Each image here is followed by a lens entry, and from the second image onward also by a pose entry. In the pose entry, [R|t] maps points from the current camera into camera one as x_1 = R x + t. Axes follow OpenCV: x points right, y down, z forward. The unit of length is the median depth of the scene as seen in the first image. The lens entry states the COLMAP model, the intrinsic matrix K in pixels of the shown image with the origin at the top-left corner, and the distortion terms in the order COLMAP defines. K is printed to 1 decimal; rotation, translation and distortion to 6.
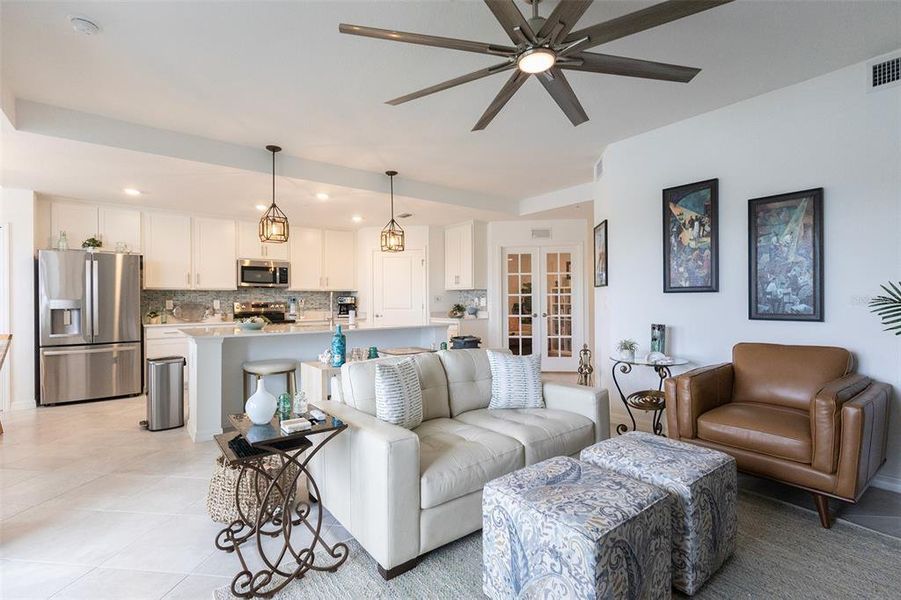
lens RADIAL K [[418.6, 0, 453.6], [0, 418.6, 298.2], [0, 0, 1]] dist [0.001355, 0.002885]
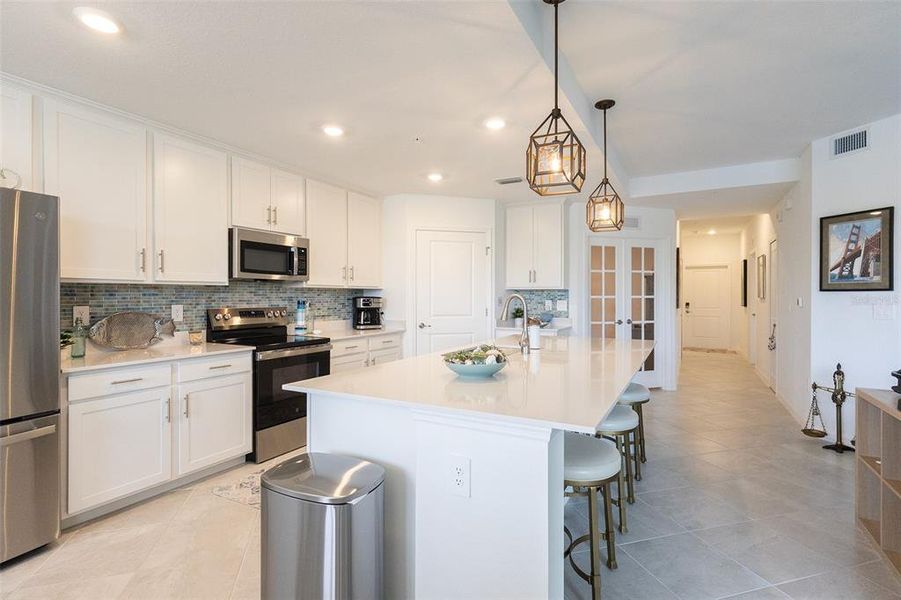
lens RADIAL K [[430.3, 0, 454.0], [0, 430.3, 297.5], [0, 0, 1]] dist [0.011409, -0.003247]
pose [[0.914748, 0.005860, 0.403983, -0.492417], [-0.009298, 0.999935, 0.006548, -0.010955], [-0.403919, -0.009746, 0.914743, 0.404216]]
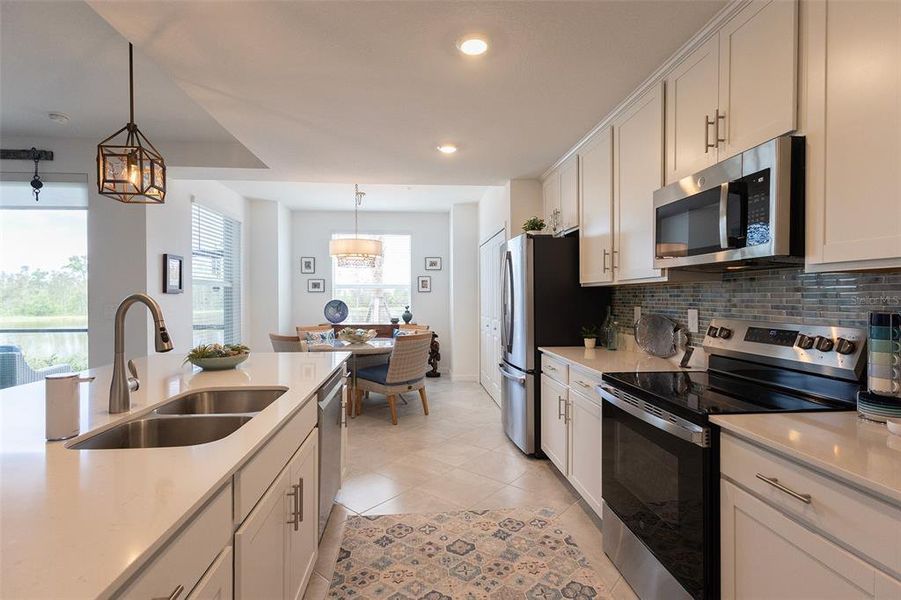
lens RADIAL K [[418.6, 0, 458.1], [0, 418.6, 296.0], [0, 0, 1]] dist [0.001355, 0.002885]
pose [[-0.535895, 0.009909, -0.844226, -0.146891], [0.013391, 0.999905, 0.003236, -0.011448], [0.844178, -0.009571, -0.535977, 1.071150]]
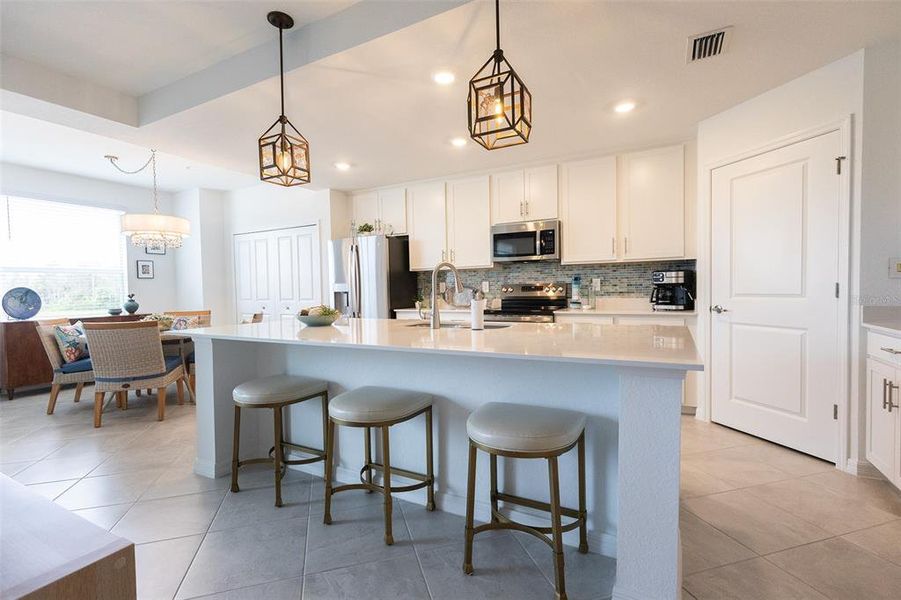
lens RADIAL K [[418.6, 0, 450.9], [0, 418.6, 297.7], [0, 0, 1]] dist [0.001355, 0.002885]
pose [[0.398883, 0.021897, -0.916740, 0.140149], [0.021099, 0.999231, 0.033048, 0.008179], [0.916759, -0.032524, 0.398114, 0.652837]]
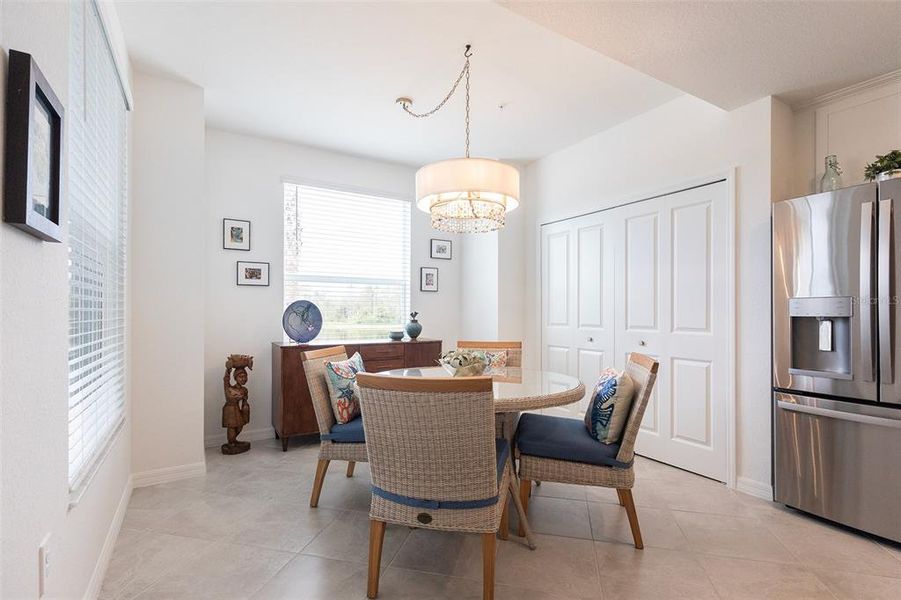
lens RADIAL K [[430.3, 0, 443.9], [0, 430.3, 305.2], [0, 0, 1]] dist [0.011409, -0.003247]
pose [[-0.133973, -0.009500, -0.990939, -0.309299], [0.005097, 0.999934, -0.010276, 0.011907], [0.990972, -0.006428, -0.133916, 0.514656]]
